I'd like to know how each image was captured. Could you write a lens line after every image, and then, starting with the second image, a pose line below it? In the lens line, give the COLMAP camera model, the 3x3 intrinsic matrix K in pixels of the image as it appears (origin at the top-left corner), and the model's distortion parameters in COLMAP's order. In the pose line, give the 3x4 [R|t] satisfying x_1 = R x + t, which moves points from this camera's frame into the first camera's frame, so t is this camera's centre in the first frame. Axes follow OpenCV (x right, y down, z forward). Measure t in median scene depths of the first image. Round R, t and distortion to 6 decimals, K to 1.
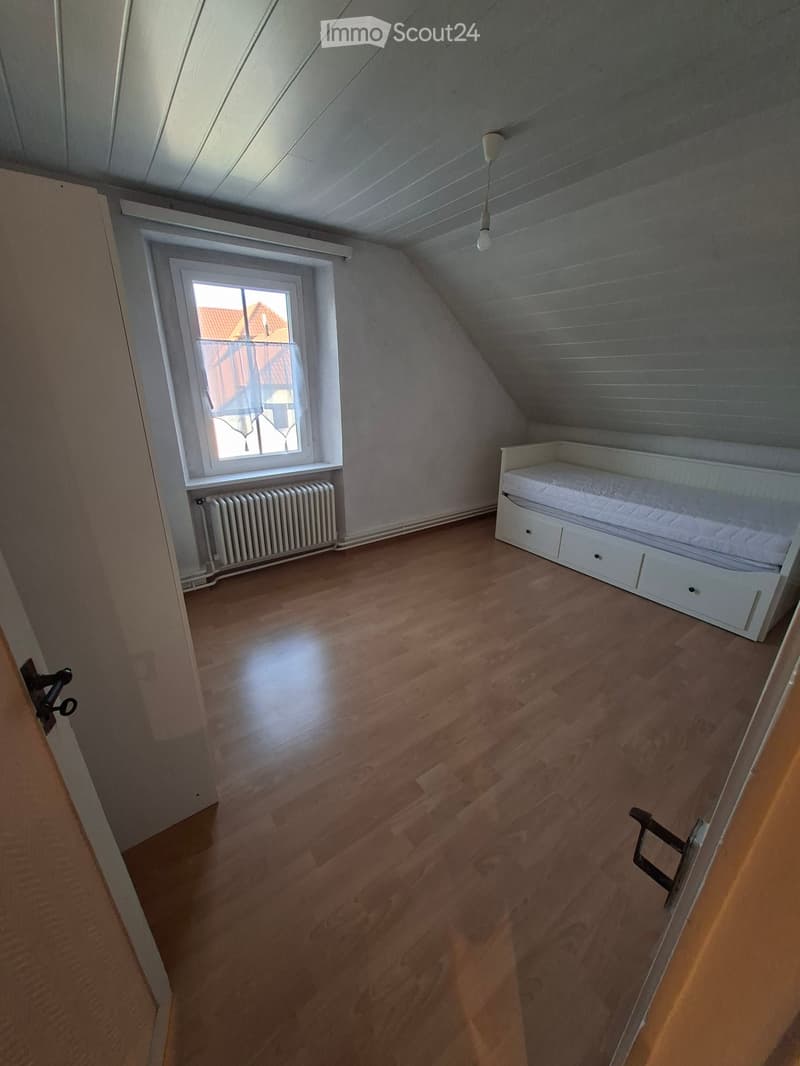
lens RADIAL K [[415.5, 0, 397.0], [0, 415.5, 537.3], [0, 0, 1]] dist [-0.004321, 0.001163]
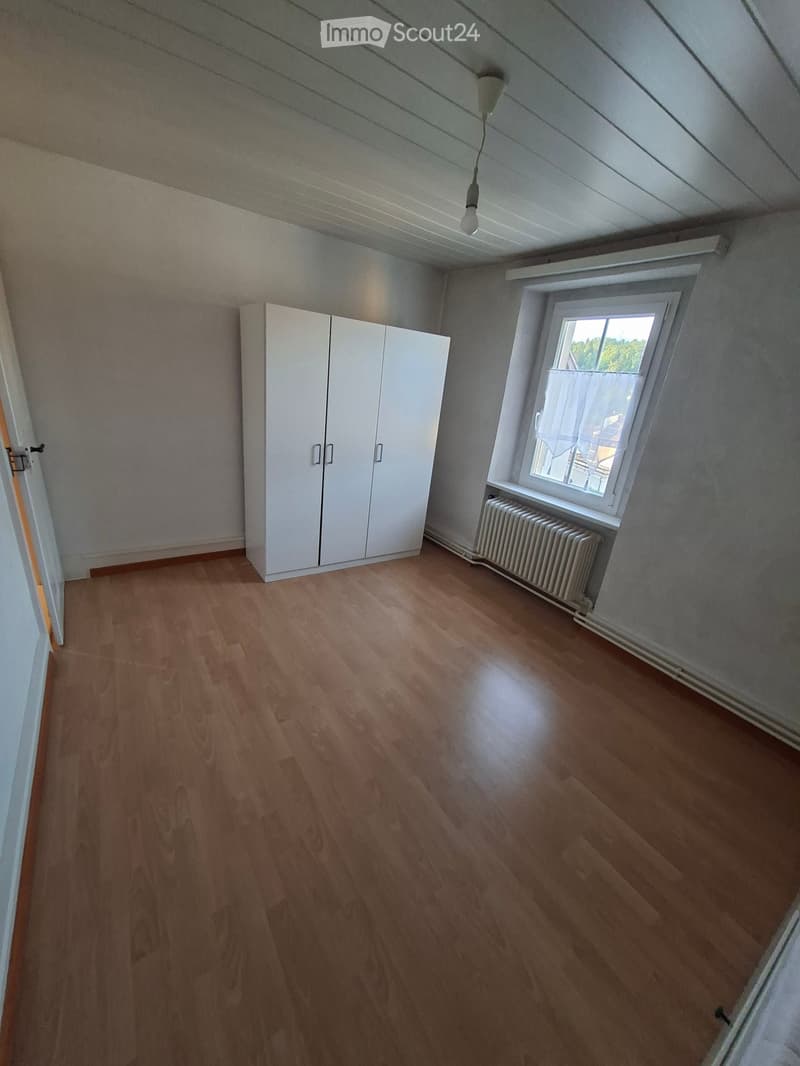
lens RADIAL K [[415.5, 0, 396.8], [0, 415.5, 535.5], [0, 0, 1]] dist [-0.004321, 0.001163]
pose [[-0.038860, 0.342322, -0.938779, 0.784678], [-0.458687, 0.828548, 0.321114, -0.280562], [0.887748, 0.443084, 0.124821, 0.709329]]
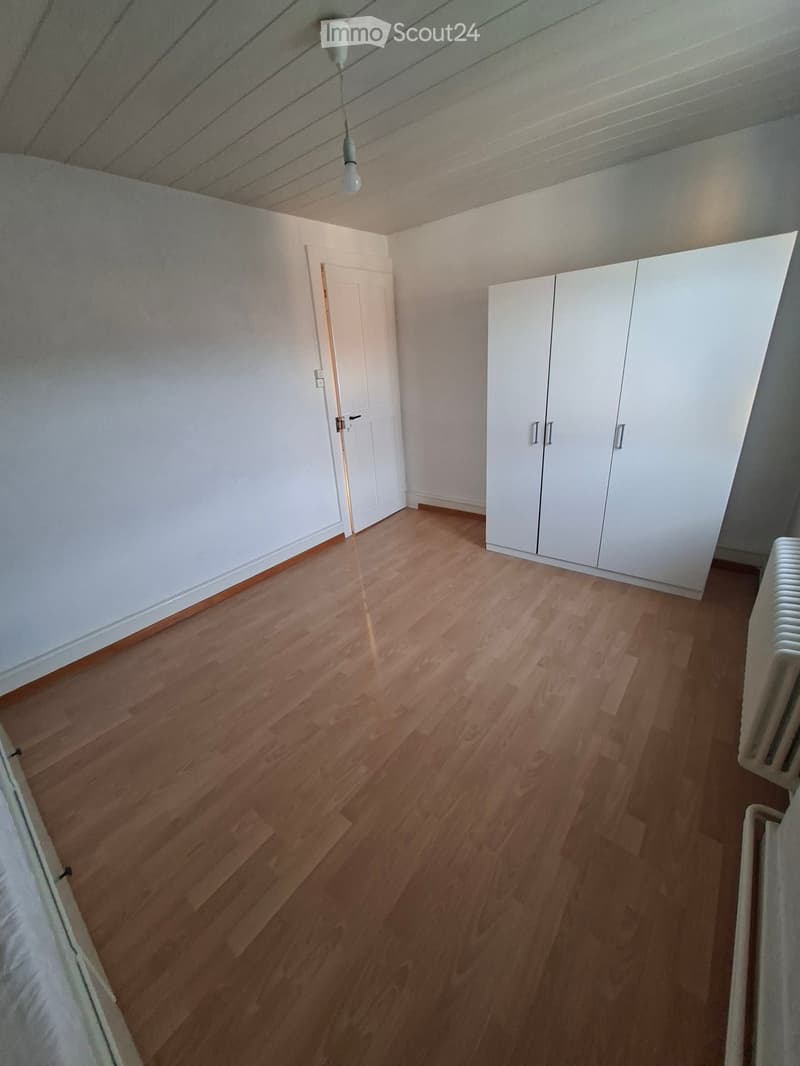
lens RADIAL K [[415.5, 0, 401.0], [0, 415.5, 533.8], [0, 0, 1]] dist [-0.004321, 0.001163]
pose [[-0.960597, 0.163284, -0.224927, 0.273947], [-0.039567, 0.720674, 0.692144, -0.528699], [0.275115, 0.673771, -0.685816, 1.351631]]
